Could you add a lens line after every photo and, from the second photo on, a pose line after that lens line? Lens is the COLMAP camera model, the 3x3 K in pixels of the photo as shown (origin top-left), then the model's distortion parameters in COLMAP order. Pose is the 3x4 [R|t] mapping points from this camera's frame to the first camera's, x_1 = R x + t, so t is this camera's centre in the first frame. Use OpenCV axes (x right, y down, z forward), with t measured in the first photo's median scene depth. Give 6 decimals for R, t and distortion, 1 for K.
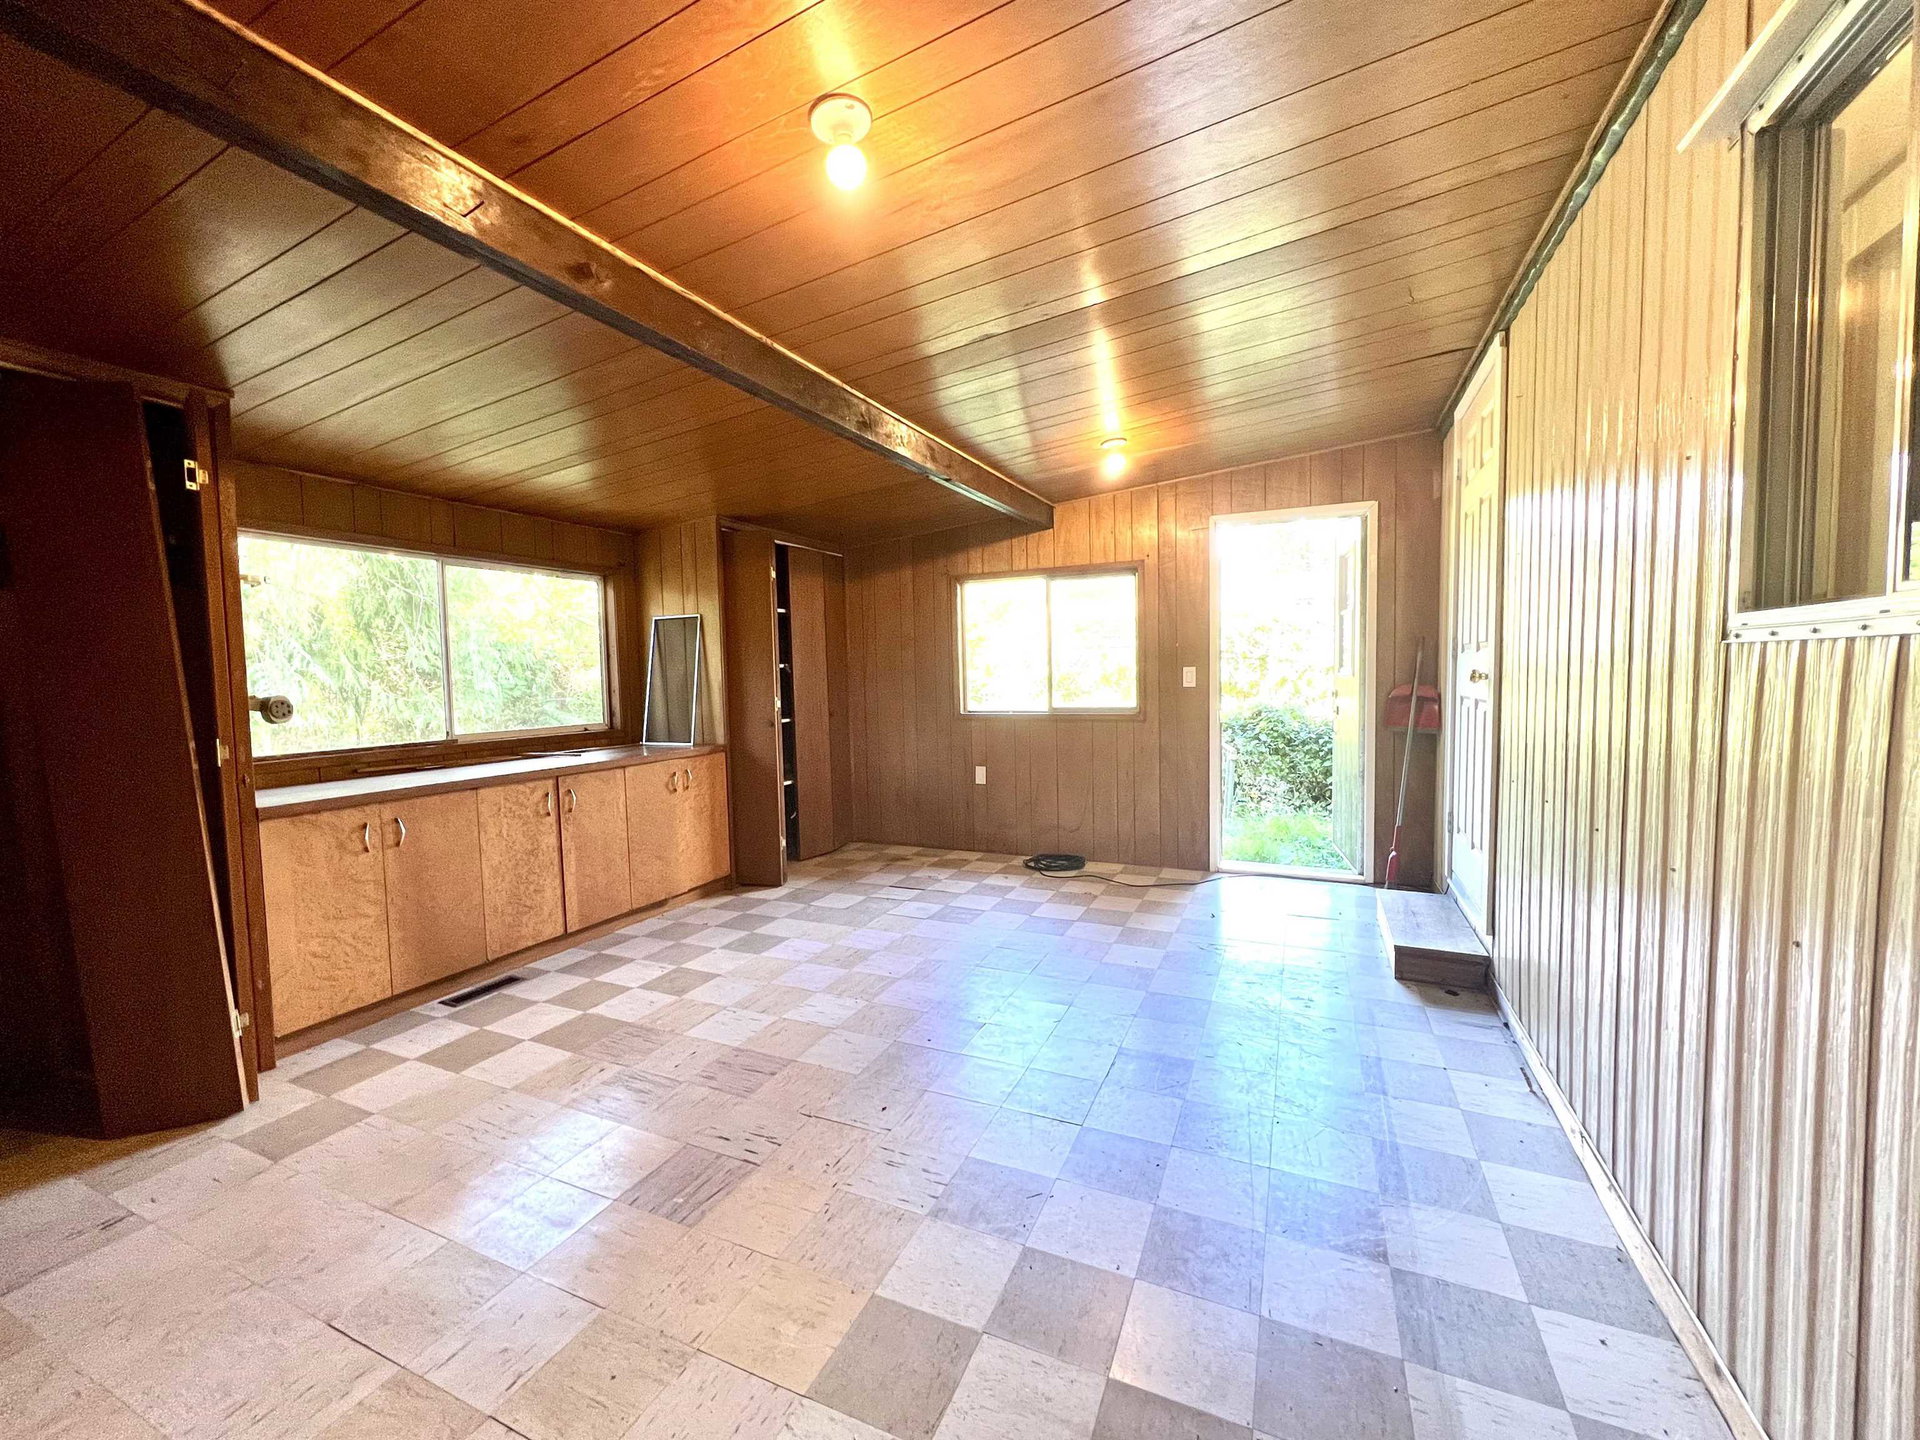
lens RADIAL K [[796.9, 0, 959.4], [0, 796.9, 714.9], [0, 0, 1]] dist [0.002410, -0.000013]
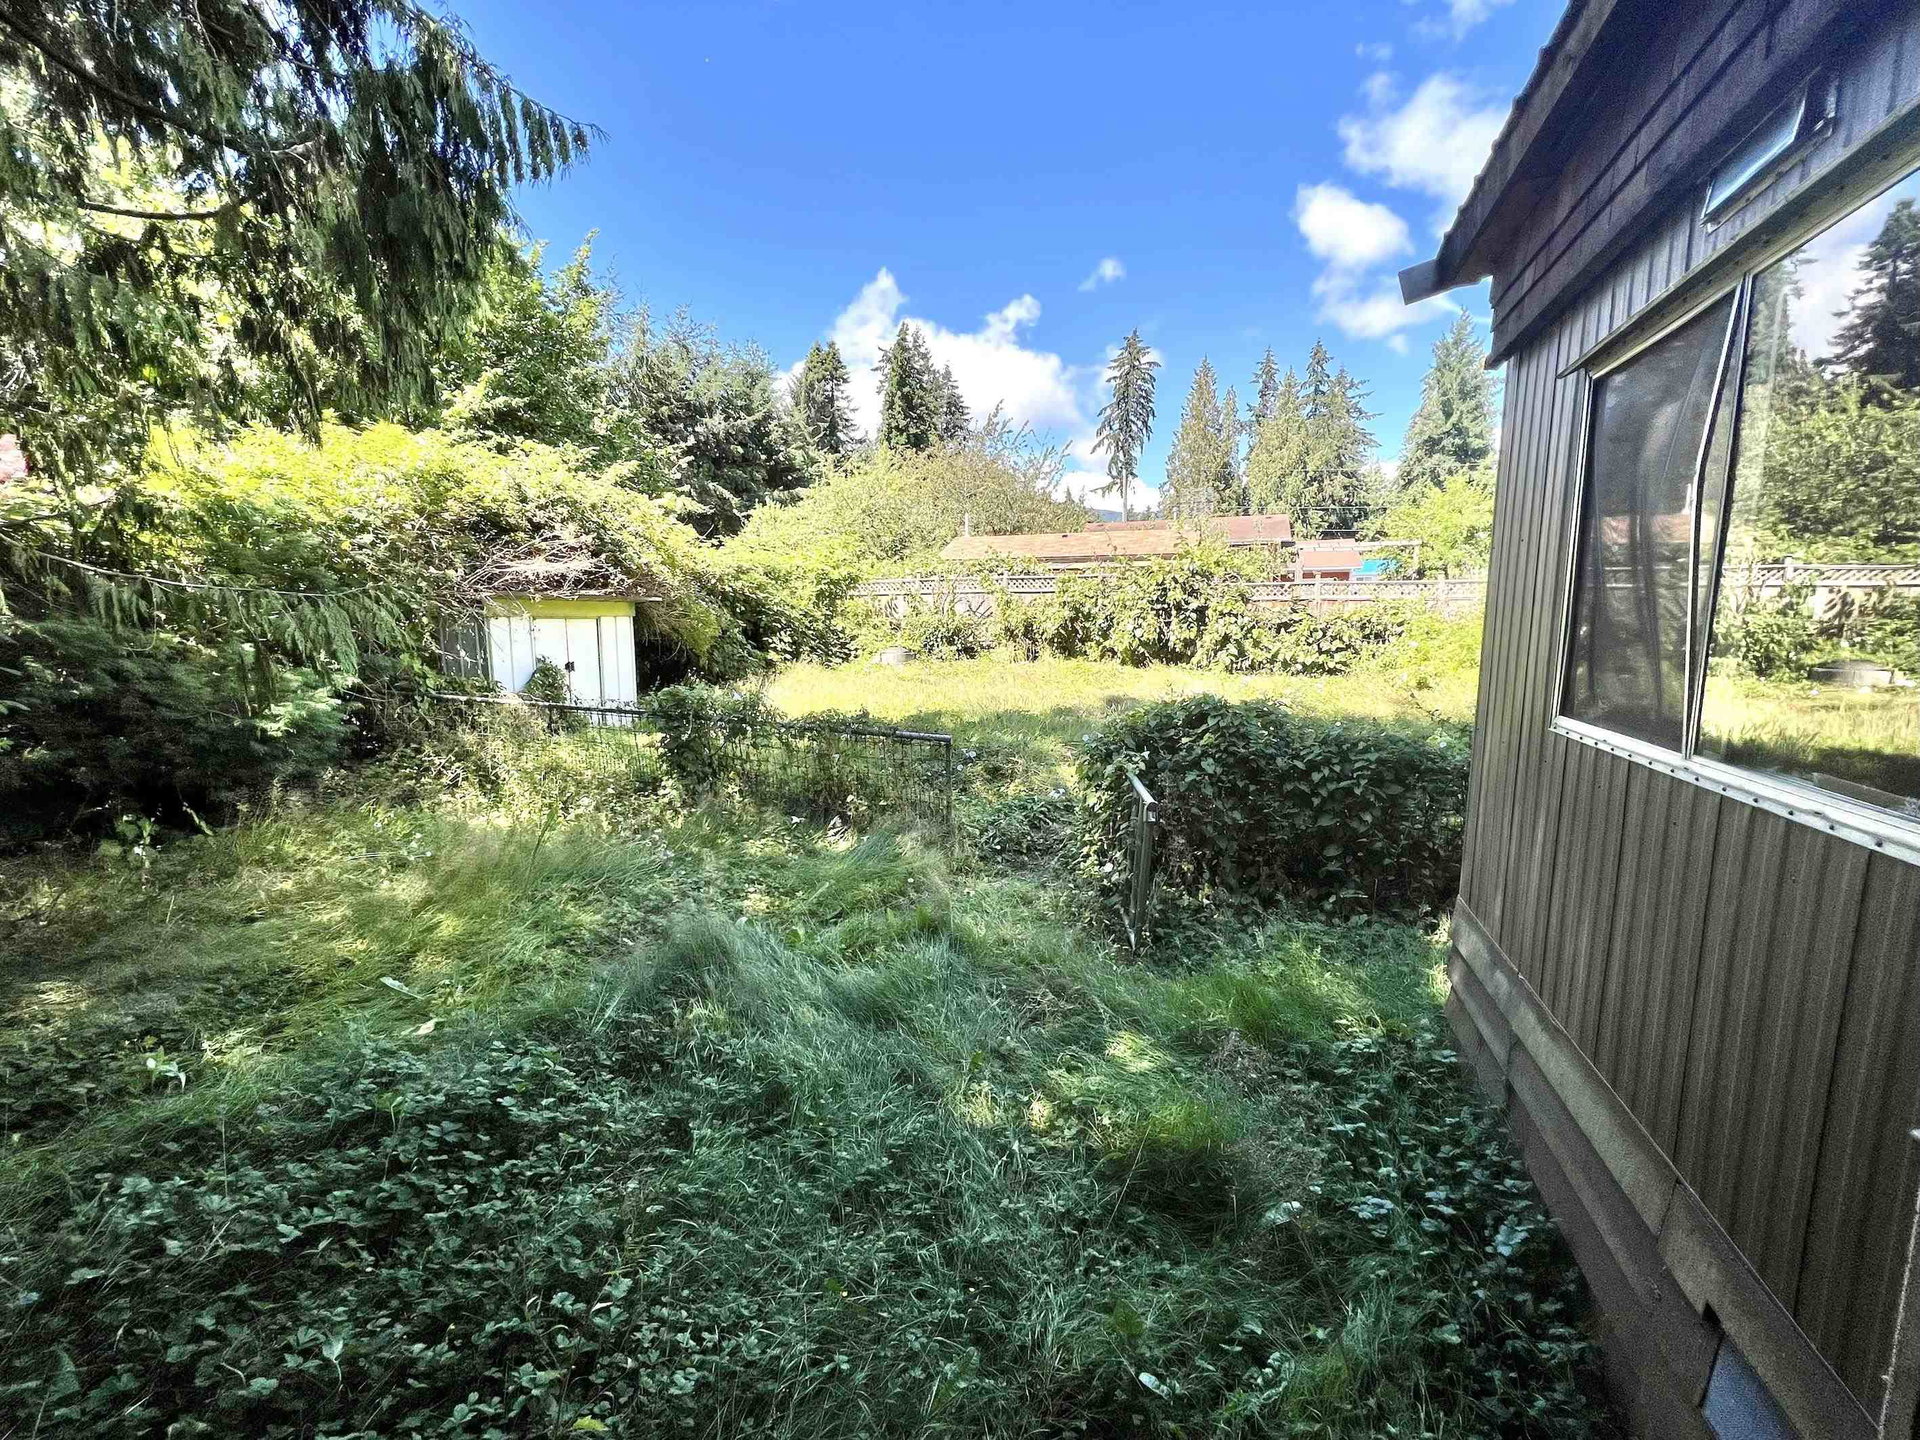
lens RADIAL K [[762.7, 0, 960.0], [0, 762.7, 720.0], [0, 0, 1]] dist [0.000165, 0.000101]
pose [[0.997662, 0.006959, 0.067993, 0.091108], [-0.012345, 0.996788, 0.079127, -0.019784], [-0.067224, -0.079781, 0.994543, 0.254638]]
